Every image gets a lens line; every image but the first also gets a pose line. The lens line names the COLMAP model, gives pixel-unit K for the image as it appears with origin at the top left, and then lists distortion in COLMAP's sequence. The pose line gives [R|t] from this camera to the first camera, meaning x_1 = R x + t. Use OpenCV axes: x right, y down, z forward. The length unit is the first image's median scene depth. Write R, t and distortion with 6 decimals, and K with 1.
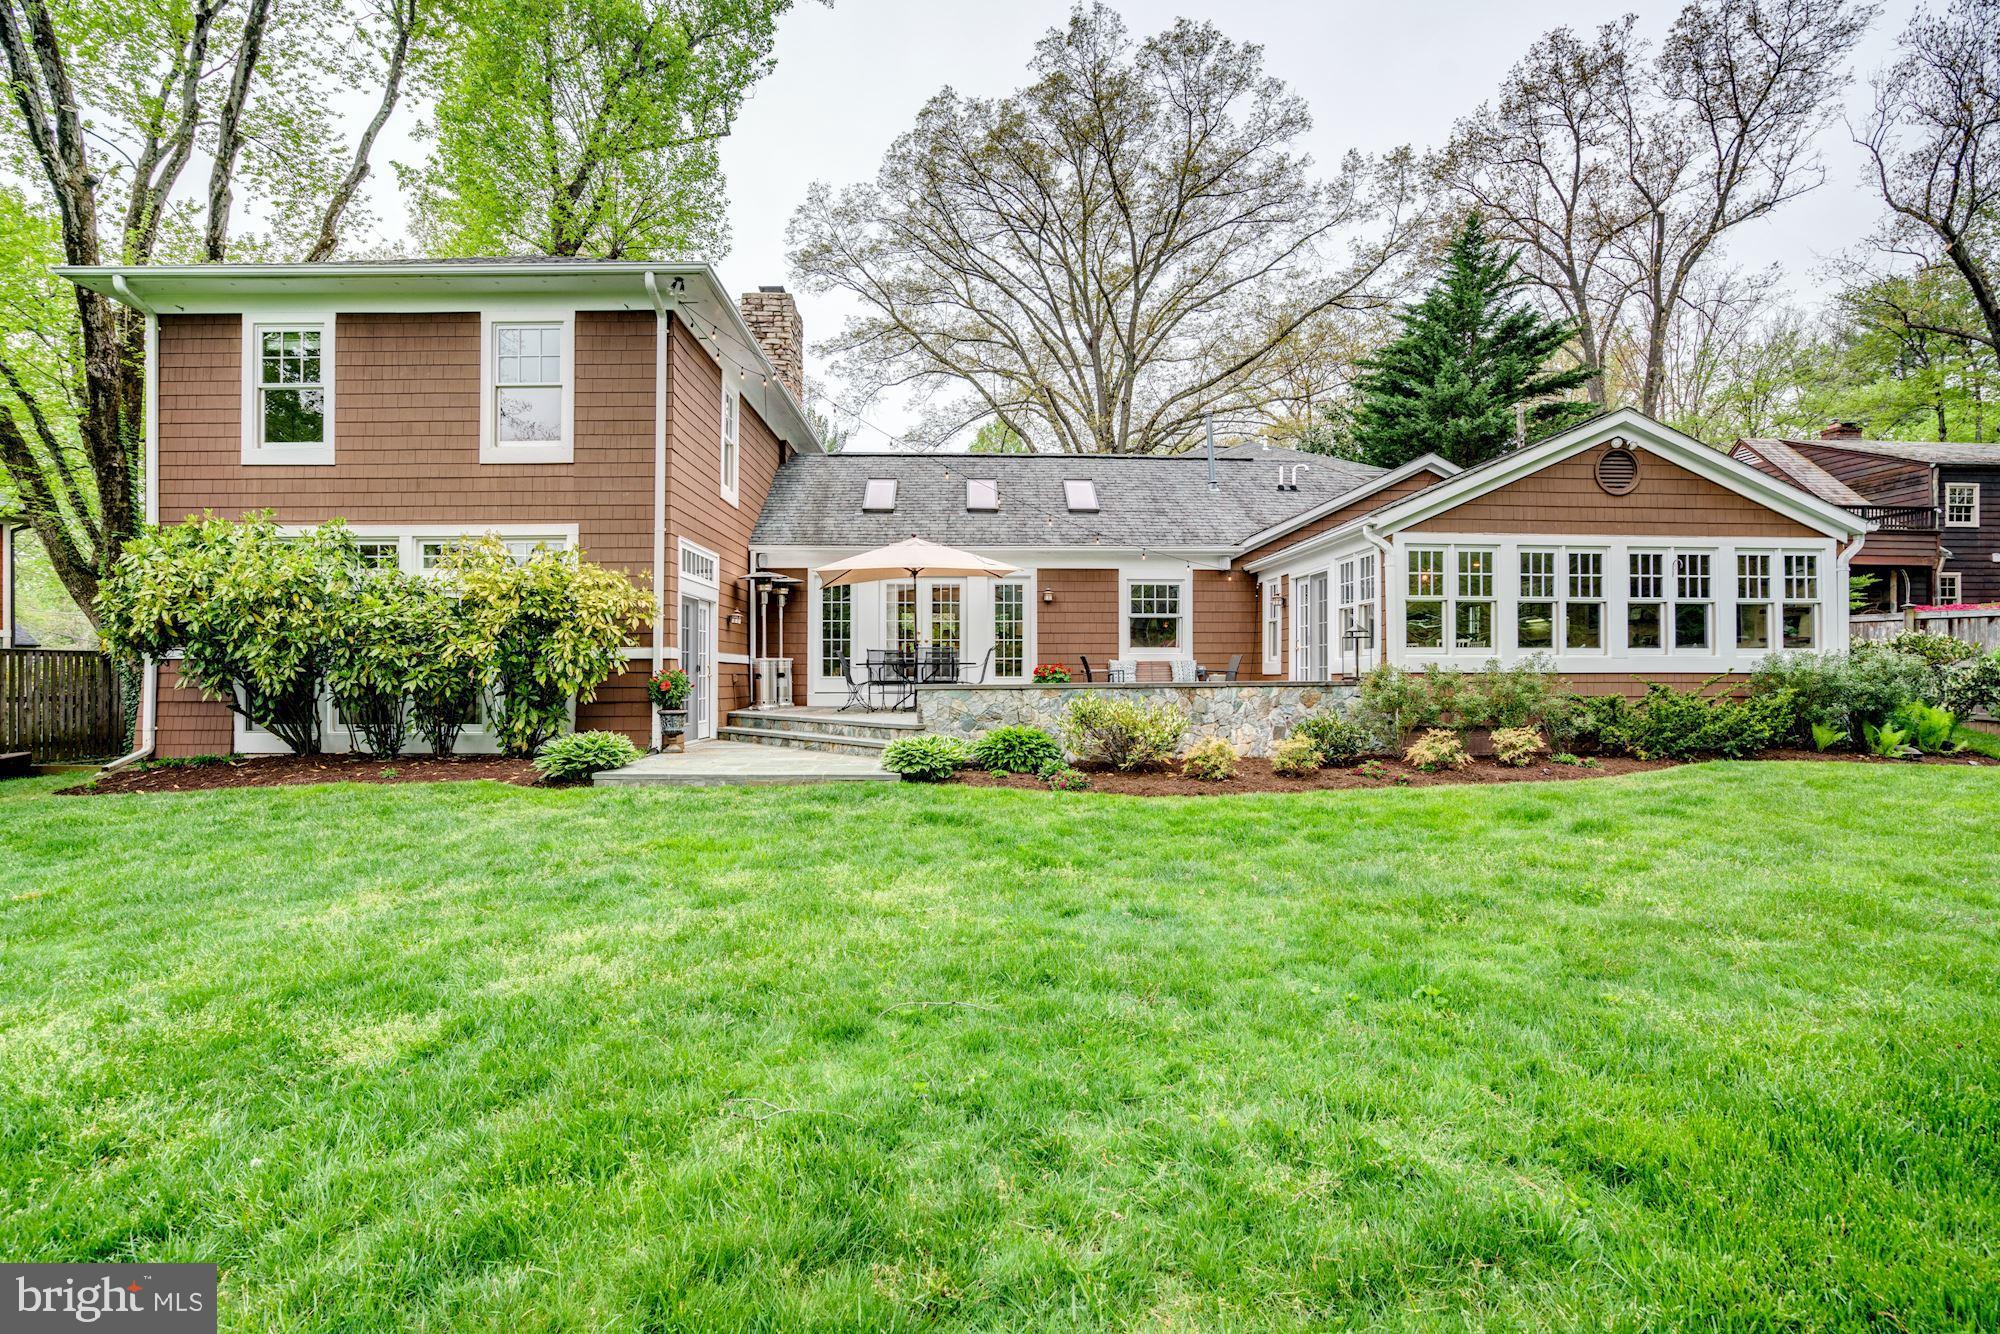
lens RADIAL K [[924.7, 0, 987.4], [0, 924.7, 676.7], [0, 0, 1]] dist [-0.062944, 0.026719]
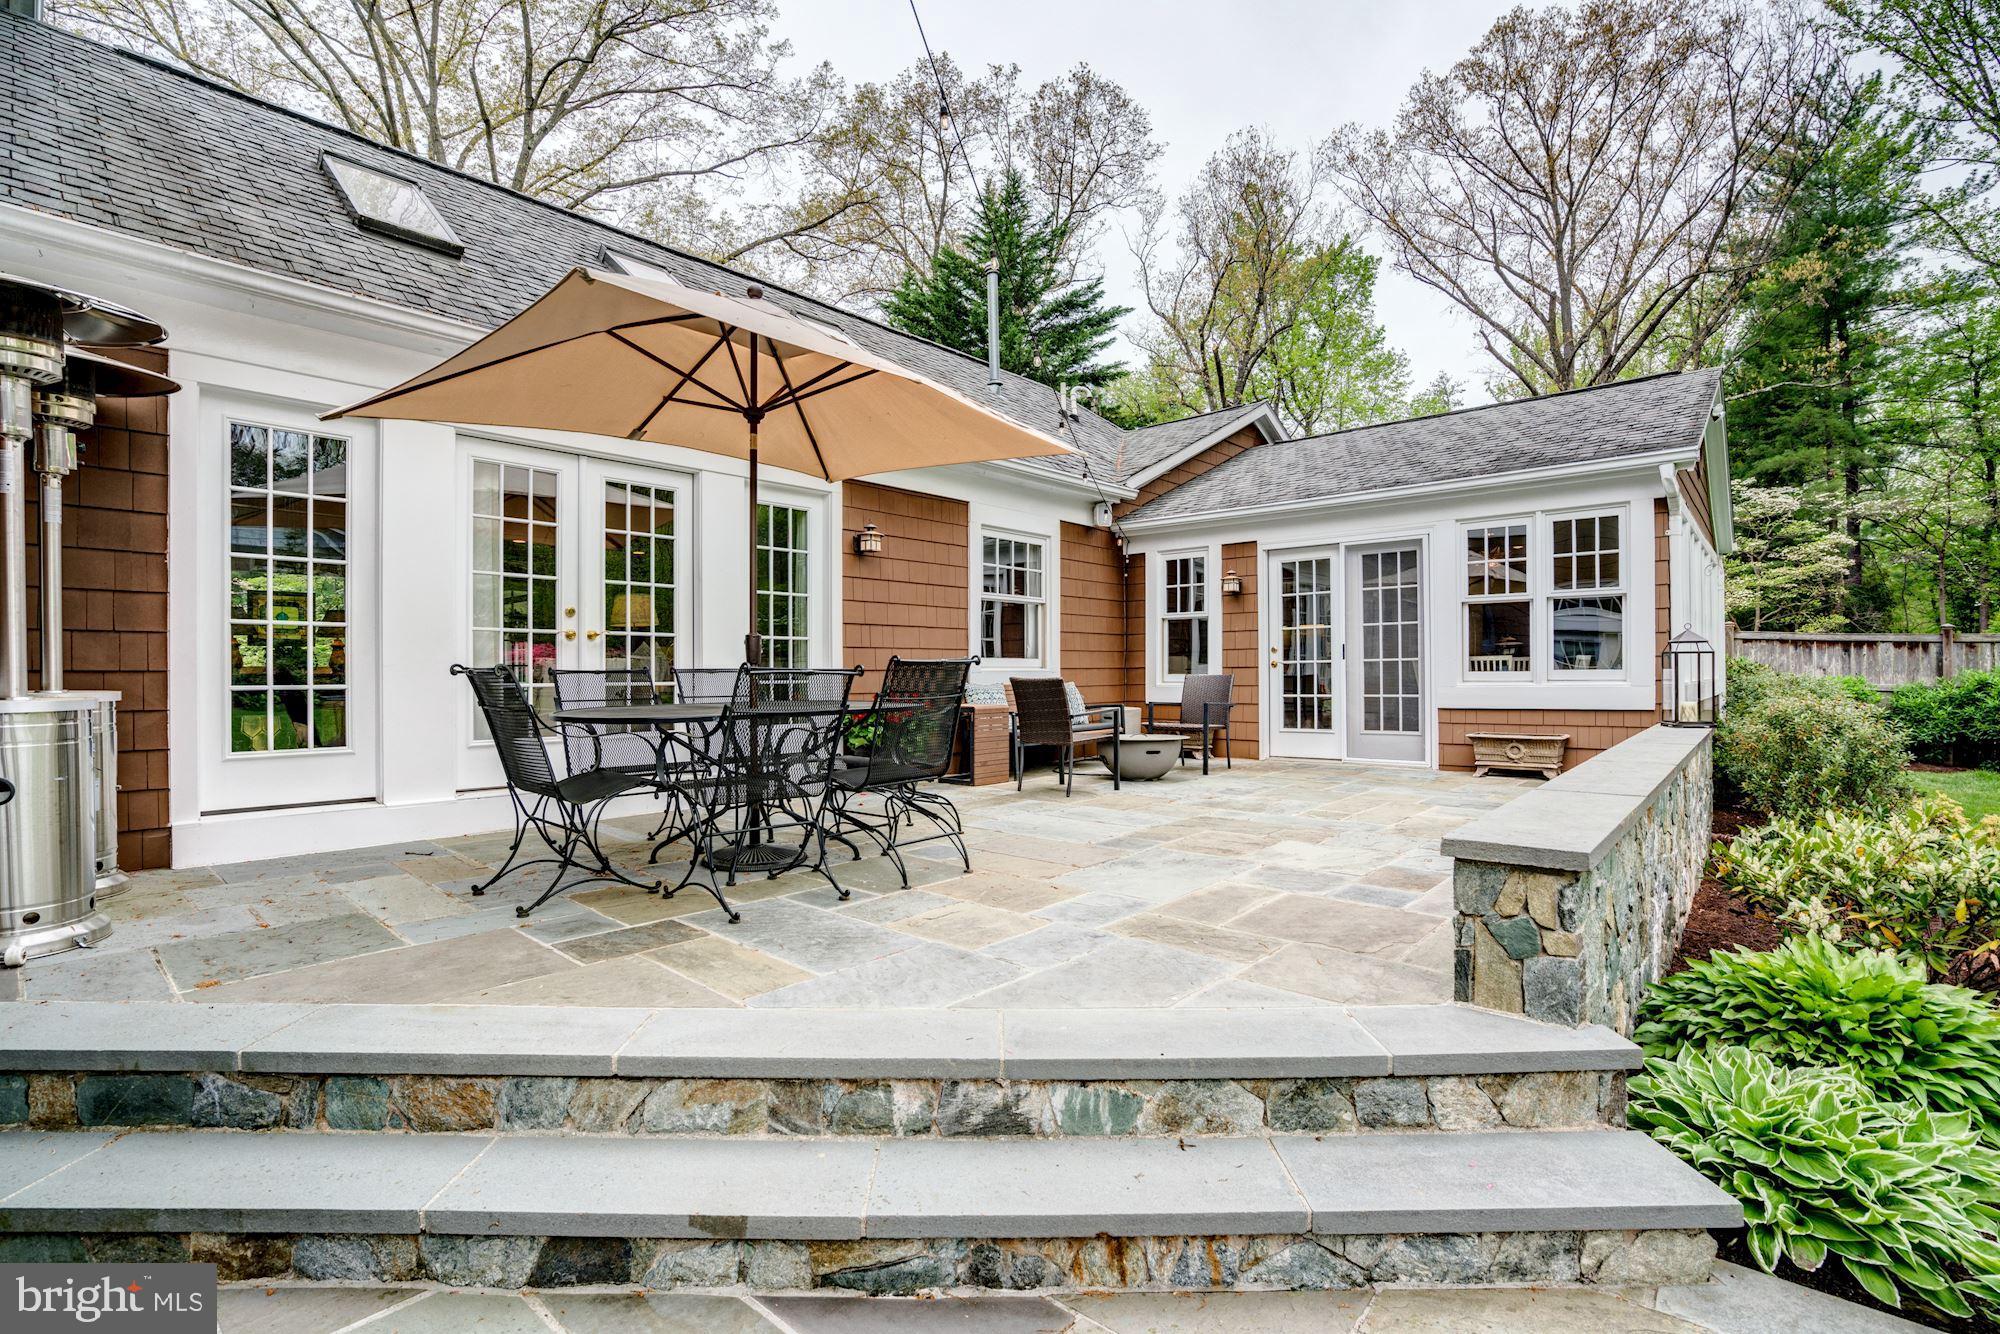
lens RADIAL K [[924.7, 0, 987.4], [0, 924.7, 676.7], [0, 0, 1]] dist [-0.062944, 0.026719]
pose [[0.678565, -0.005650, 0.734519, -0.223309], [0.009086, 0.999958, -0.000701, -0.020130], [-0.734484, 0.007150, 0.678588, 0.644979]]
